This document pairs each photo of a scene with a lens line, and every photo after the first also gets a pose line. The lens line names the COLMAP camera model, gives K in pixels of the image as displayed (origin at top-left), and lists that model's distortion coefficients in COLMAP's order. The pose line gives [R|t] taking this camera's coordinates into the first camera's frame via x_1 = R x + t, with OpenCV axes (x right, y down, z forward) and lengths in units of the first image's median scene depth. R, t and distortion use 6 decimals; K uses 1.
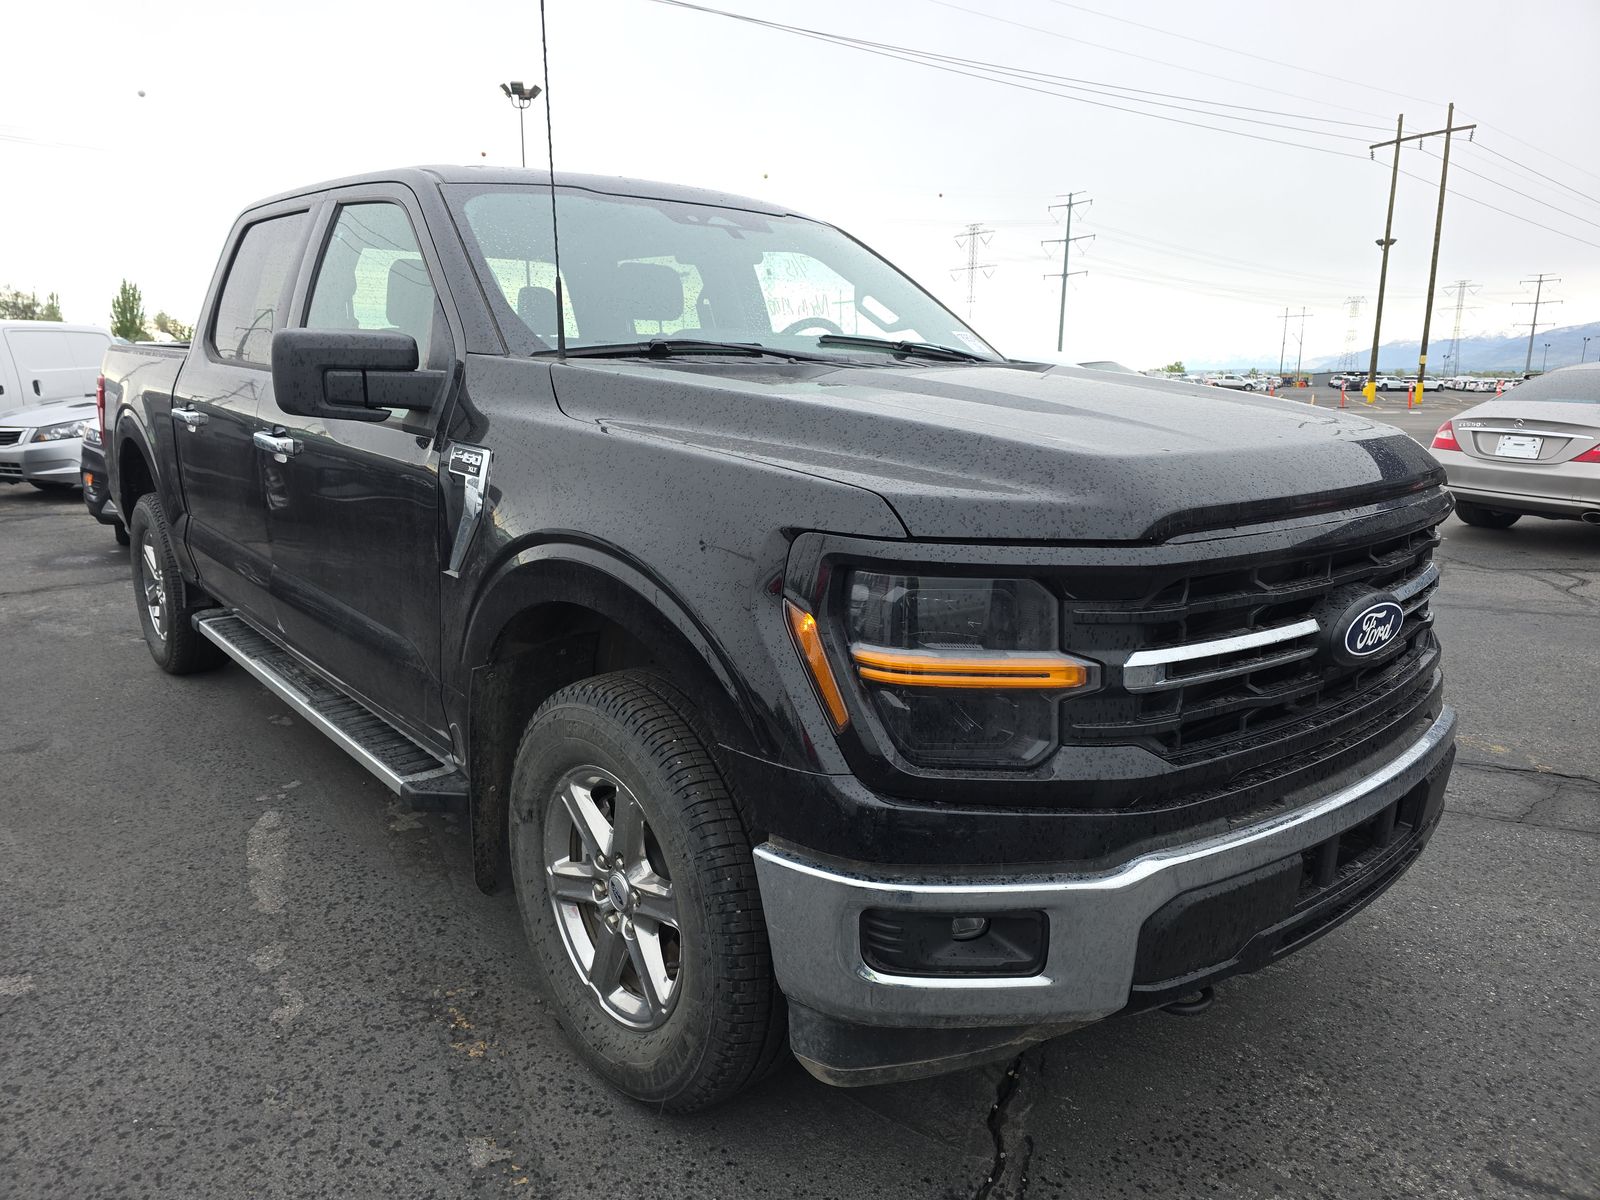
lens RADIAL K [[1072.5, 0, 792.6], [0, 1072.5, 596.2], [0, 0, 1]] dist [0.054787, -0.028237]
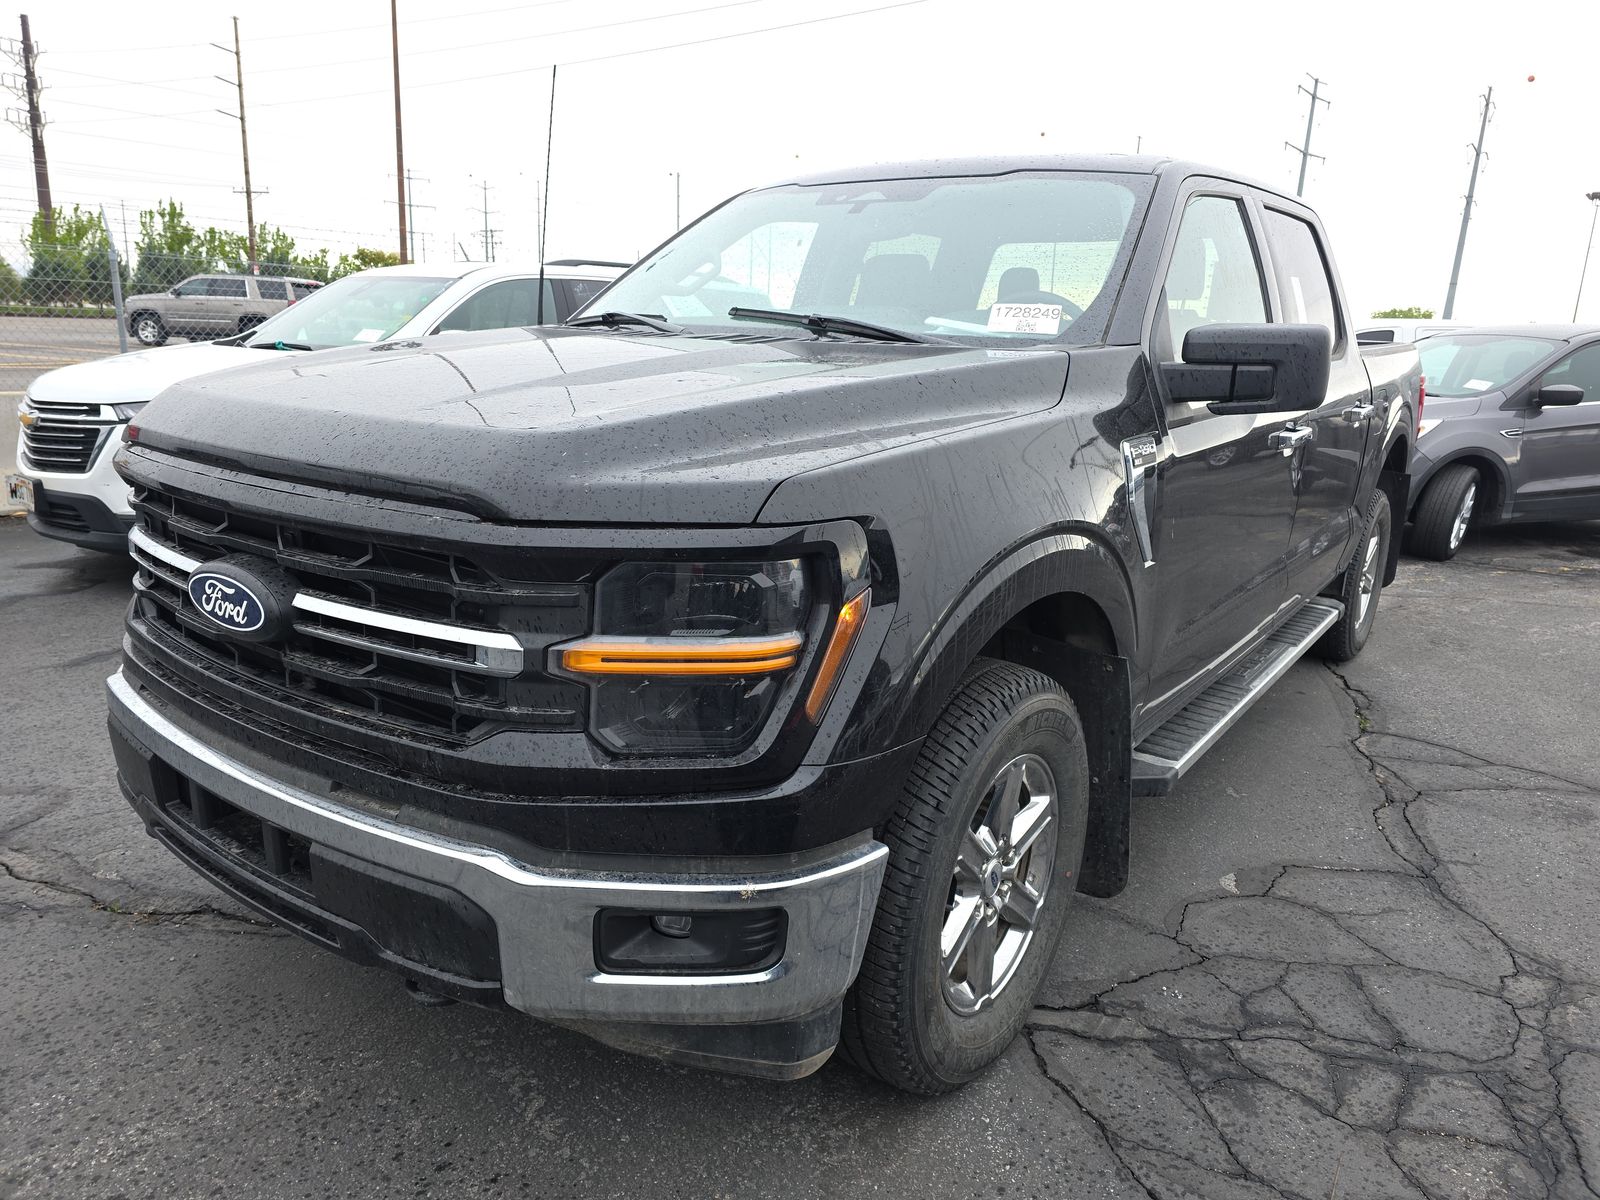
lens RADIAL K [[1072.5, 0, 799.9], [0, 1072.5, 605.9], [0, 0, 1]] dist [0.054787, -0.028237]
pose [[0.214291, 0.238838, -0.947120, 1.539910], [-0.239879, 0.952818, 0.186001, -0.262198], [0.946857, 0.187336, 0.261472, 1.230414]]
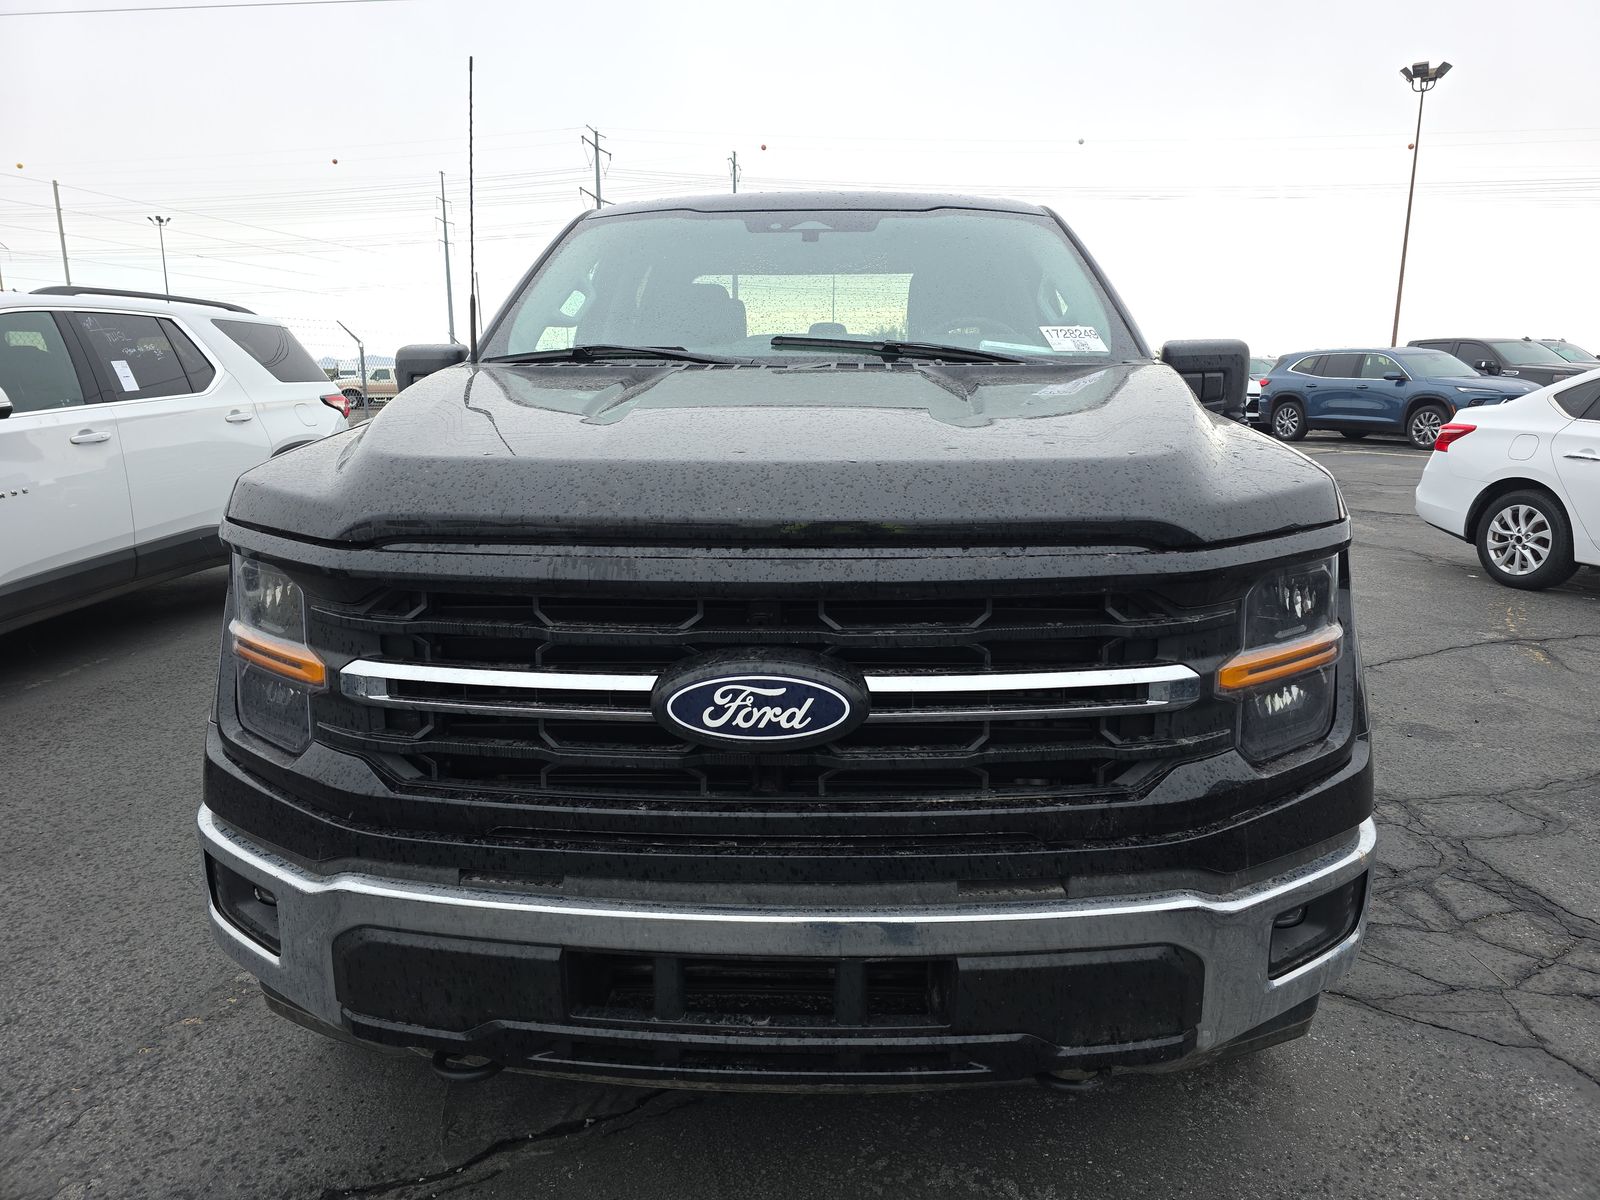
lens RADIAL K [[1072.5, 0, 807.6], [0, 1072.5, 597.4], [0, 0, 1]] dist [0.054787, -0.028237]
pose [[0.729648, 0.128379, -0.671664, 1.052521], [-0.136940, 0.989754, 0.040415, -0.080796], [0.669971, 0.062490, 0.739752, 0.471636]]
